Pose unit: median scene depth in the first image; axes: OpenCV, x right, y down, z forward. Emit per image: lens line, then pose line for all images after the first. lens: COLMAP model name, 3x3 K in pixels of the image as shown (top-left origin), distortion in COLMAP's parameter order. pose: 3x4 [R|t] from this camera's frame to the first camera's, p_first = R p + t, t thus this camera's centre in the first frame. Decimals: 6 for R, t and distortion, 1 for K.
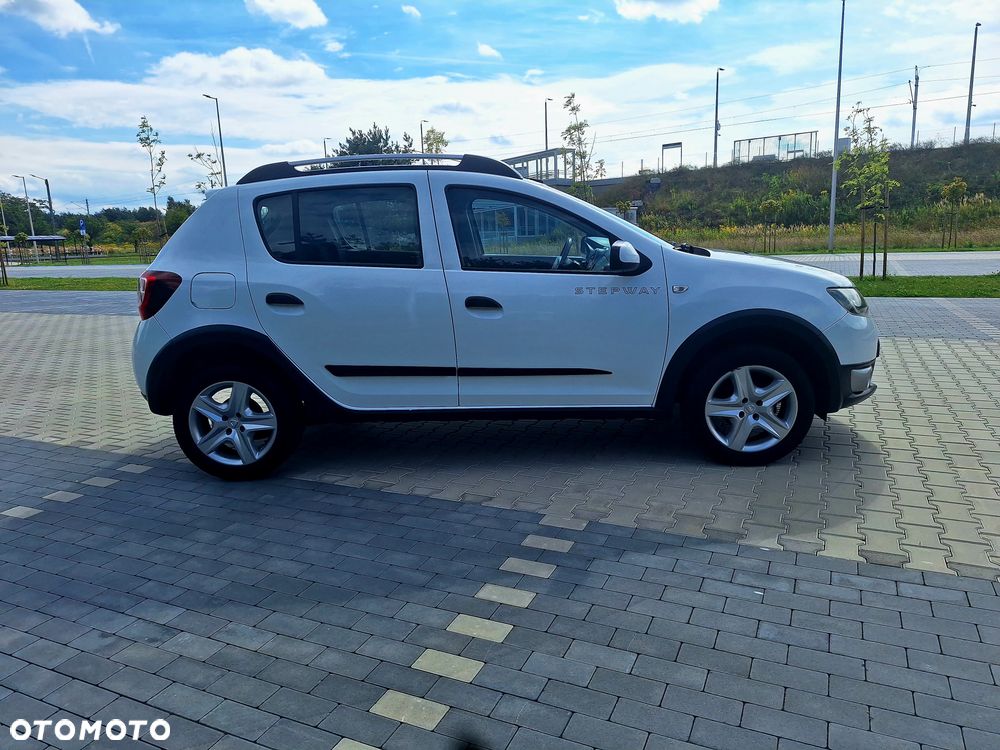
lens RADIAL K [[694.2, 0, 508.0], [0, 694.2, 373.2], [0, 0, 1]] dist [0.050882, -0.053854]
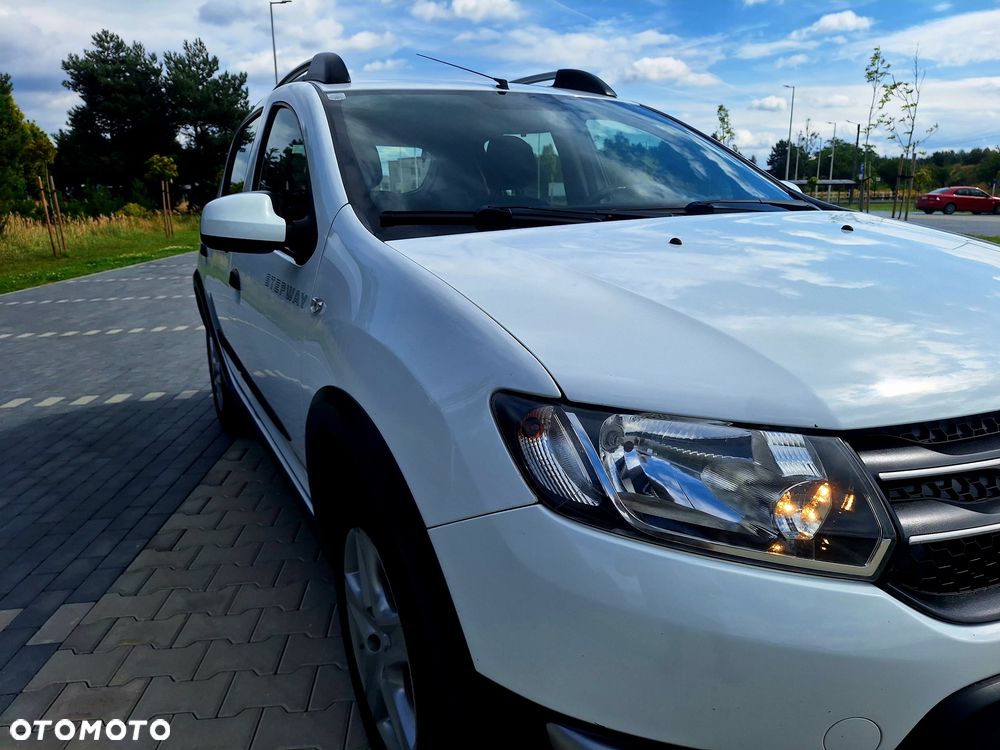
lens RADIAL K [[694.2, 0, 508.0], [0, 694.2, 373.2], [0, 0, 1]] dist [0.050882, -0.053854]
pose [[0.495946, 0.236404, -0.835554, 0.706195], [-0.173233, 0.969822, 0.171569, -0.179582], [0.850898, 0.059657, 0.521932, 0.899619]]
